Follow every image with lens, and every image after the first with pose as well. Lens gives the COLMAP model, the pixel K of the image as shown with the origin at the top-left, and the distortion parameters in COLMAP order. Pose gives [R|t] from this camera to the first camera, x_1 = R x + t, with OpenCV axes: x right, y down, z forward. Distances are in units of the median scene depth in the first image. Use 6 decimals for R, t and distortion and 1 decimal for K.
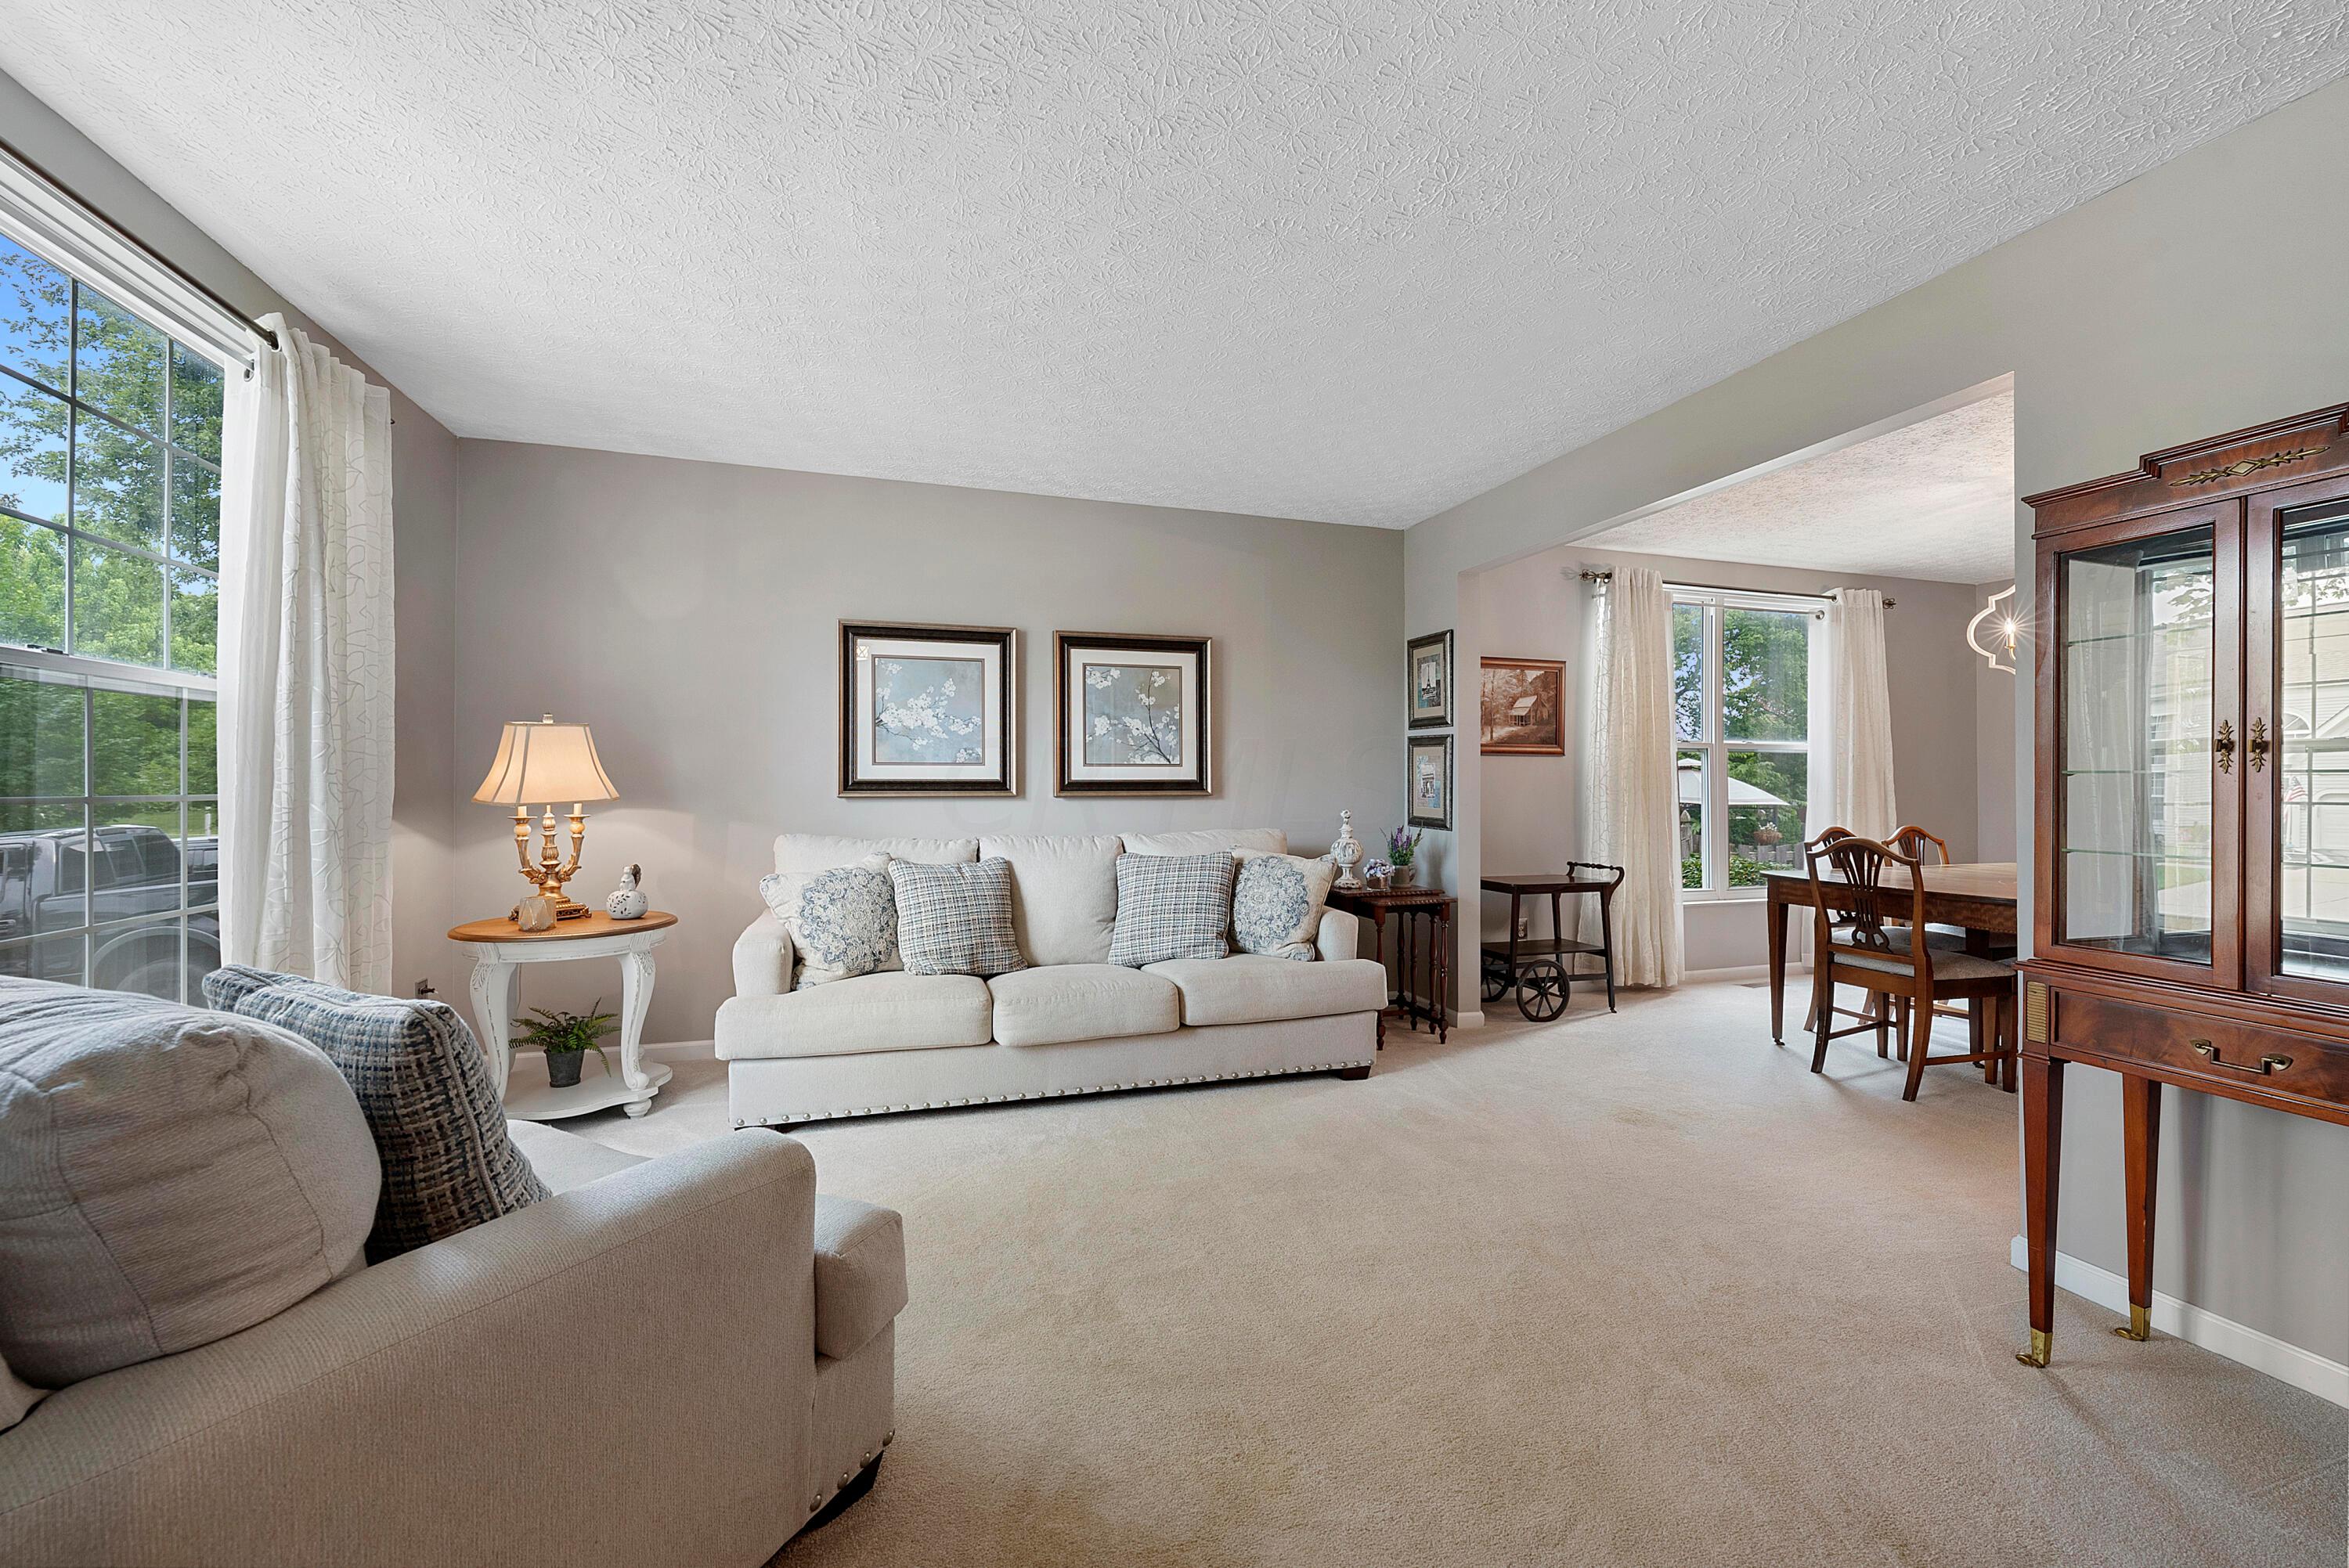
lens RADIAL K [[945.5, 0, 1174.5], [0, 945.5, 784.0], [0, 0, 1]] dist [-0.000637, -0.000064]
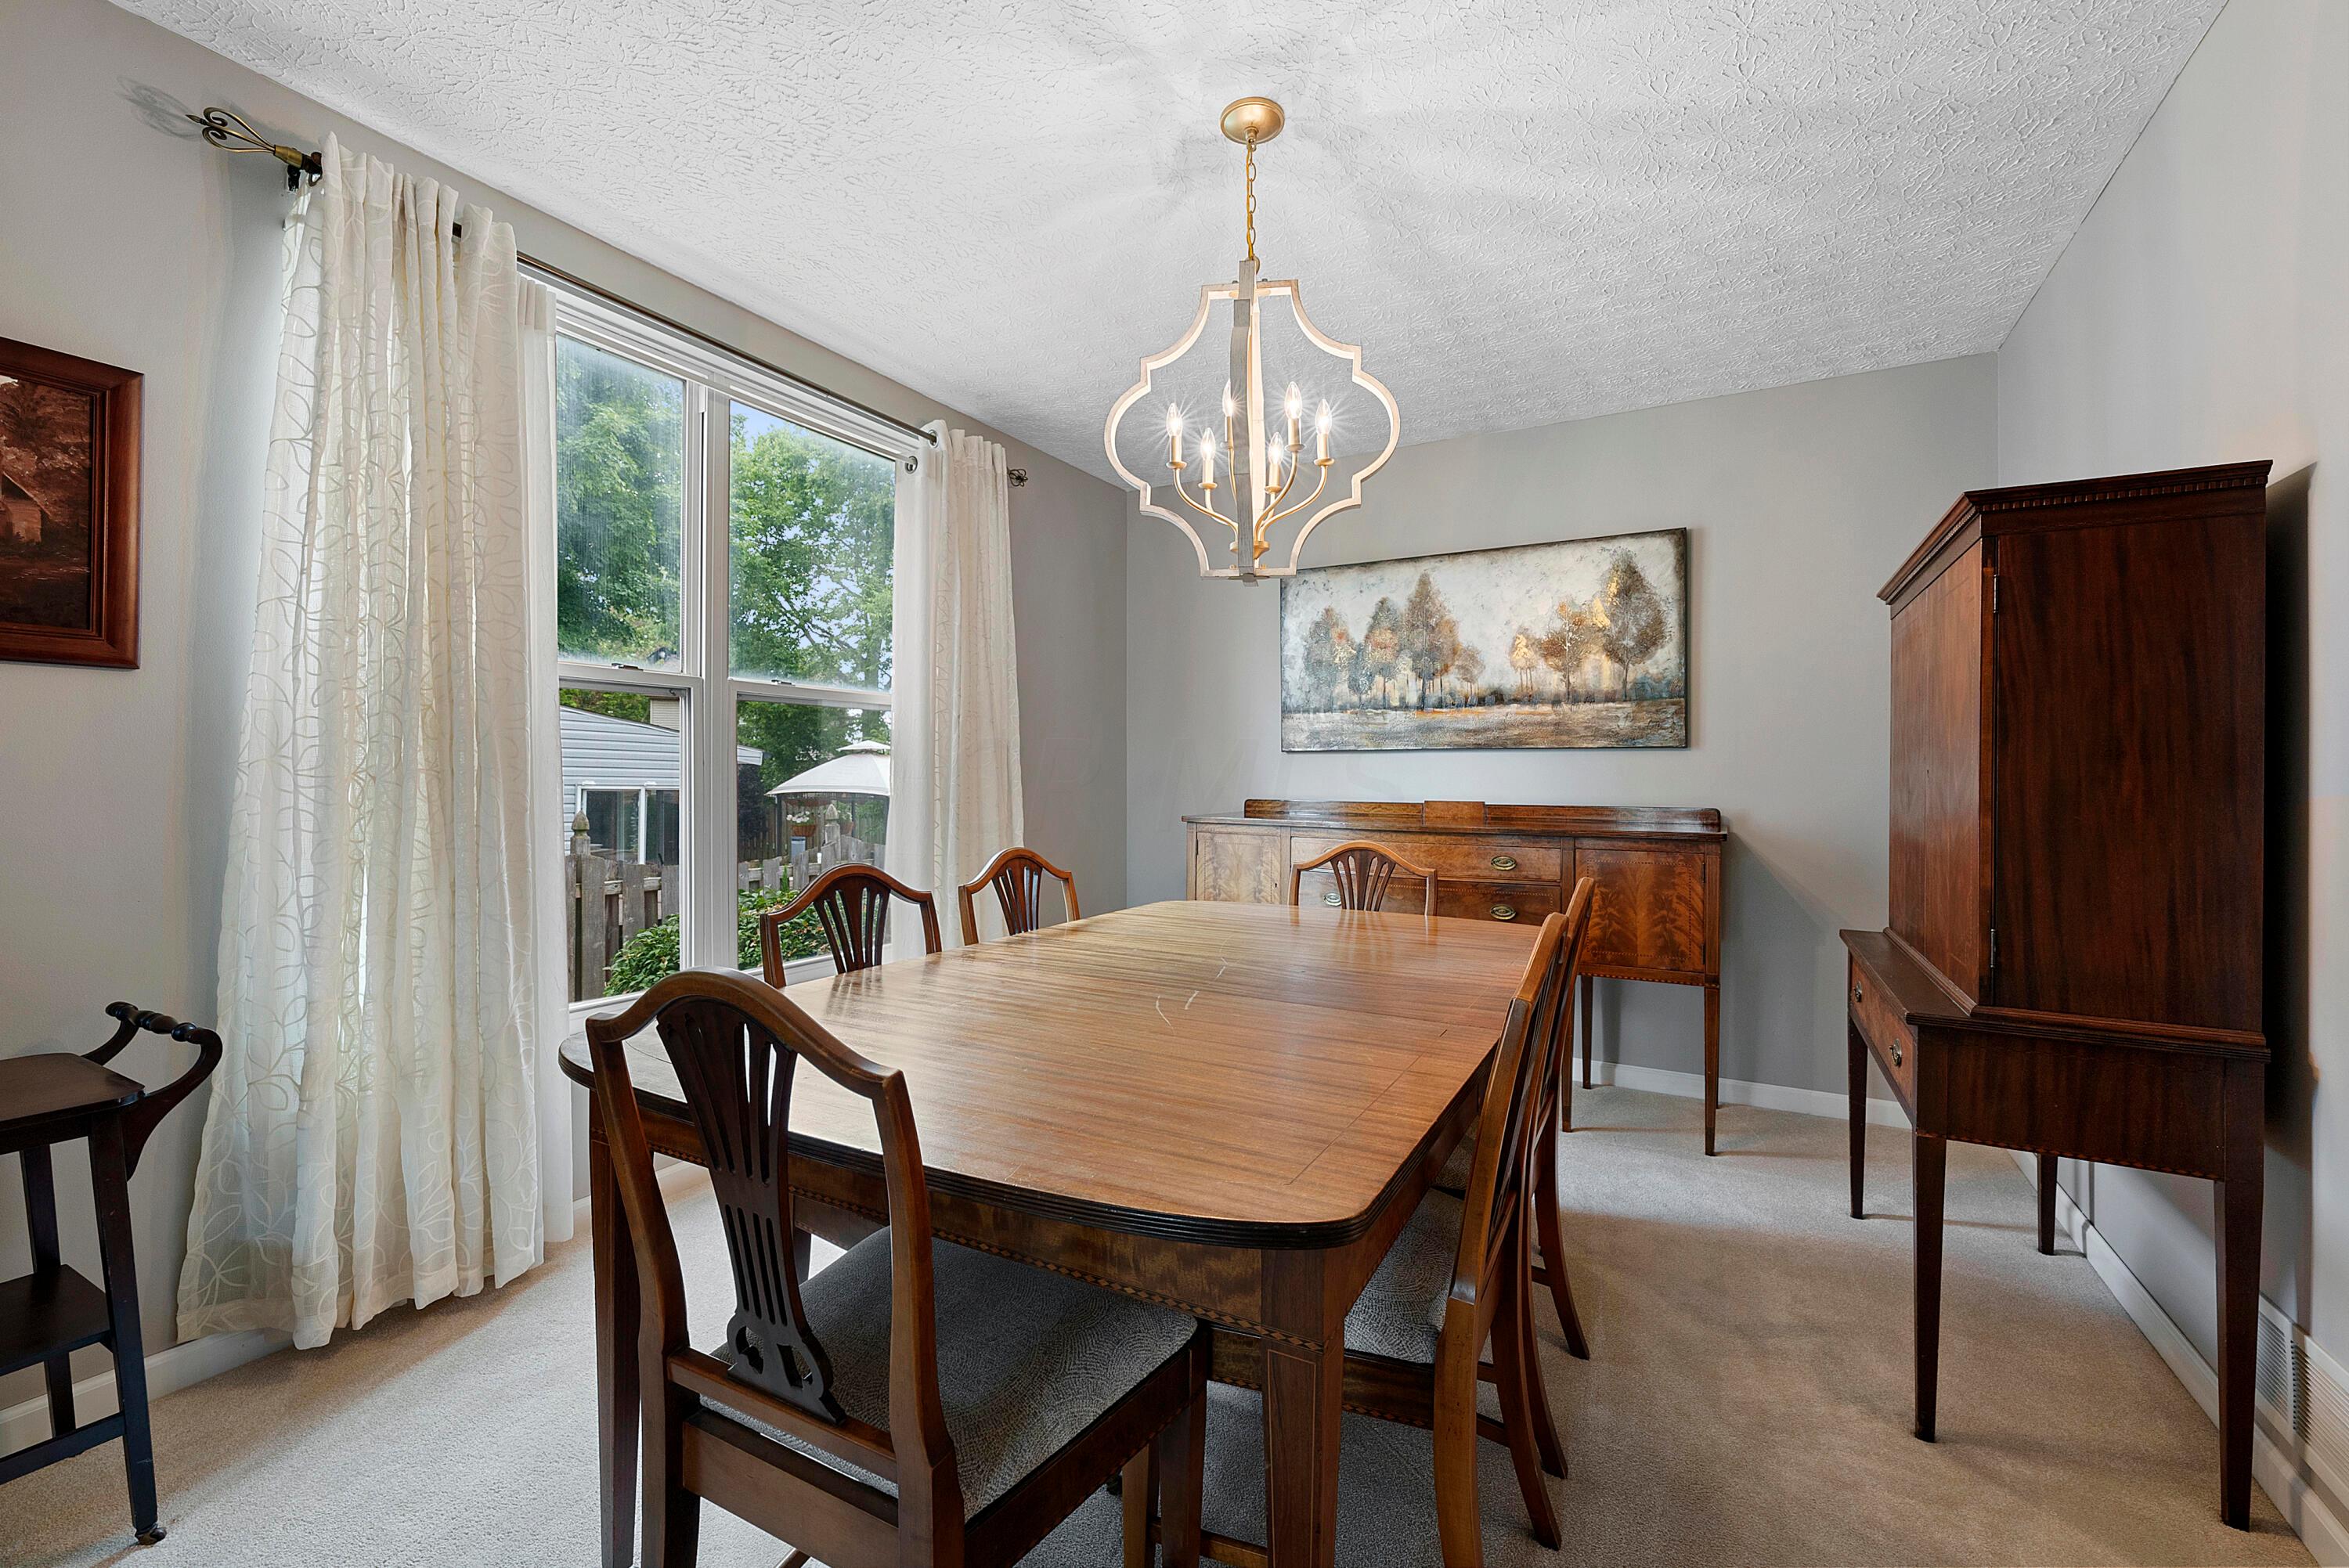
lens RADIAL K [[989.7, 0, 1178.2], [0, 989.7, 773.2], [0, 0, 1]] dist [-0.000351, 0.000145]
pose [[0.728161, 0.002815, 0.685401, 0.438151], [-0.007821, 0.999961, 0.004202, 0.001732], [-0.685362, -0.008420, 0.728154, 0.510396]]
